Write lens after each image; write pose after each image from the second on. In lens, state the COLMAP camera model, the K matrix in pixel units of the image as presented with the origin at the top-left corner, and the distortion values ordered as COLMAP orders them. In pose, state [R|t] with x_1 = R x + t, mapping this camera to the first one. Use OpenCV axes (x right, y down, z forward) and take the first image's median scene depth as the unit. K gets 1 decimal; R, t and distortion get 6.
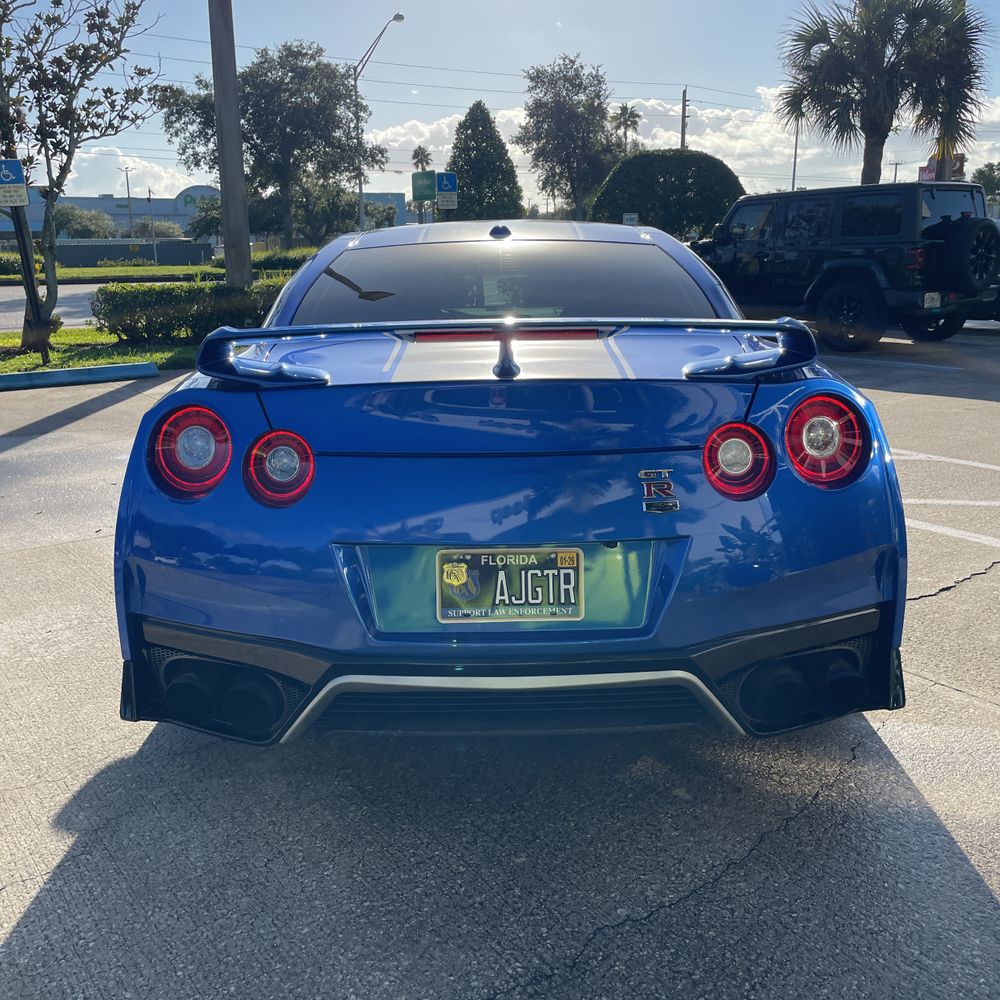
lens RADIAL K [[1012.3, 0, 501.2], [0, 1012.3, 501.3], [0, 0, 1]] dist [0.019795, 0.000000]
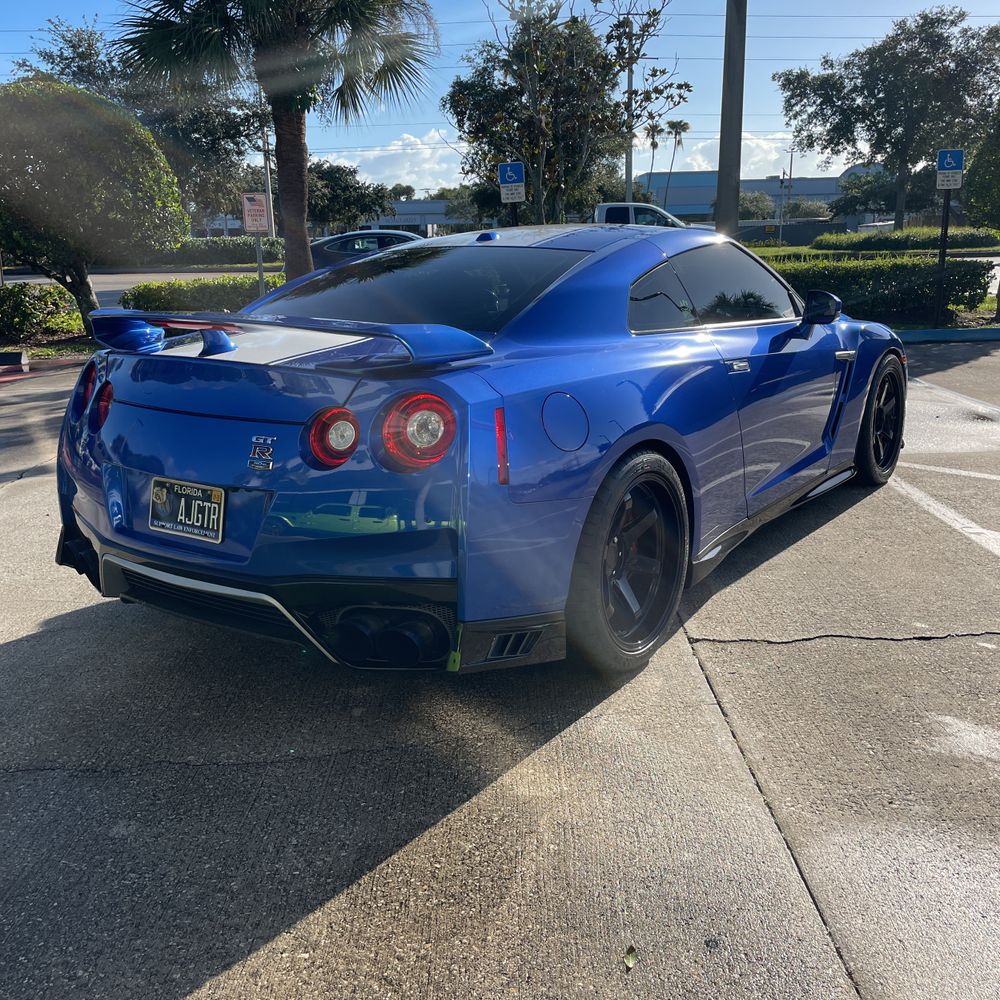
lens RADIAL K [[1012.3, 0, 510.1], [0, 1012.3, 503.5], [0, 0, 1]] dist [0.019795, 0.000000]
pose [[0.825033, 0.145256, -0.546096, 0.126514], [-0.133671, 0.989137, 0.061152, -0.007653], [0.549047, 0.022544, 0.835487, 0.010442]]
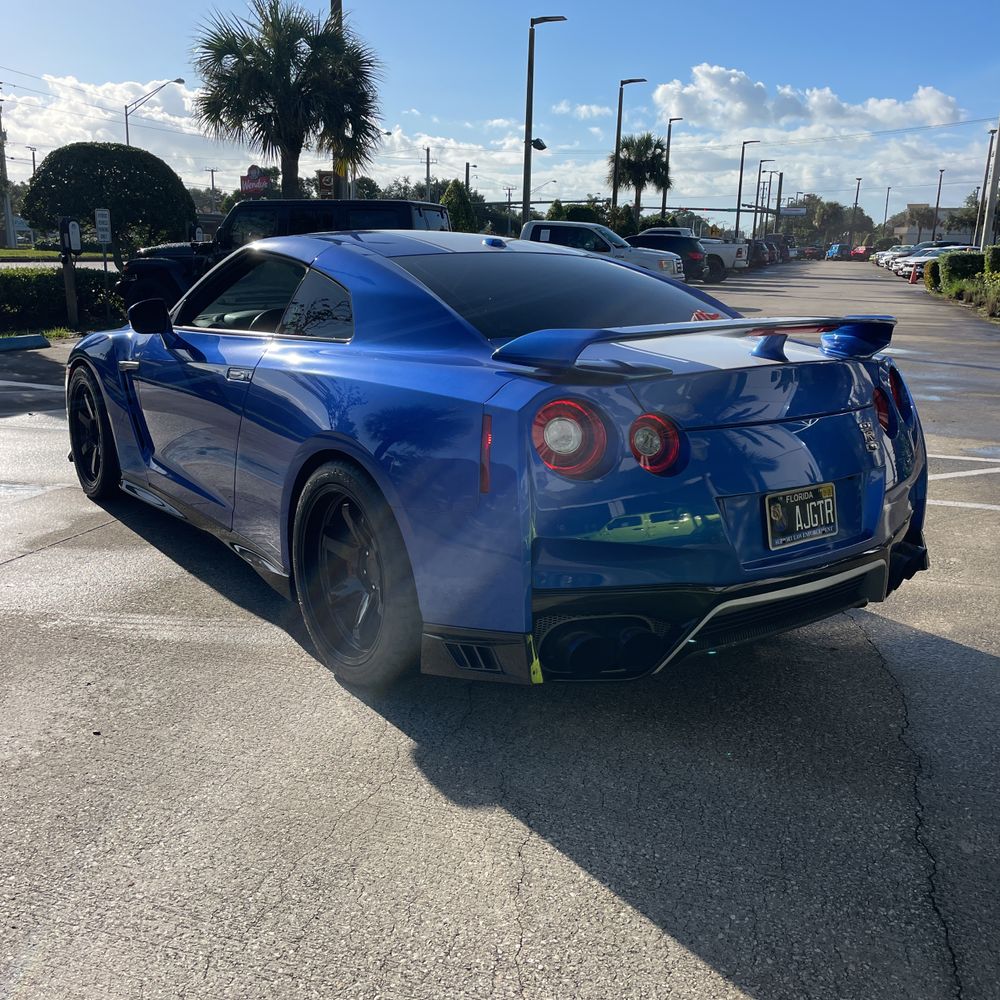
lens RADIAL K [[1012.3, 0, 499.9], [0, 1012.3, 505.3], [0, 0, 1]] dist [0.019795, 0.000000]
pose [[0.802530, -0.117195, 0.584988, -0.126112], [0.115540, 0.992484, 0.040324, -0.003697], [-0.585317, 0.035228, 0.810039, 0.014884]]
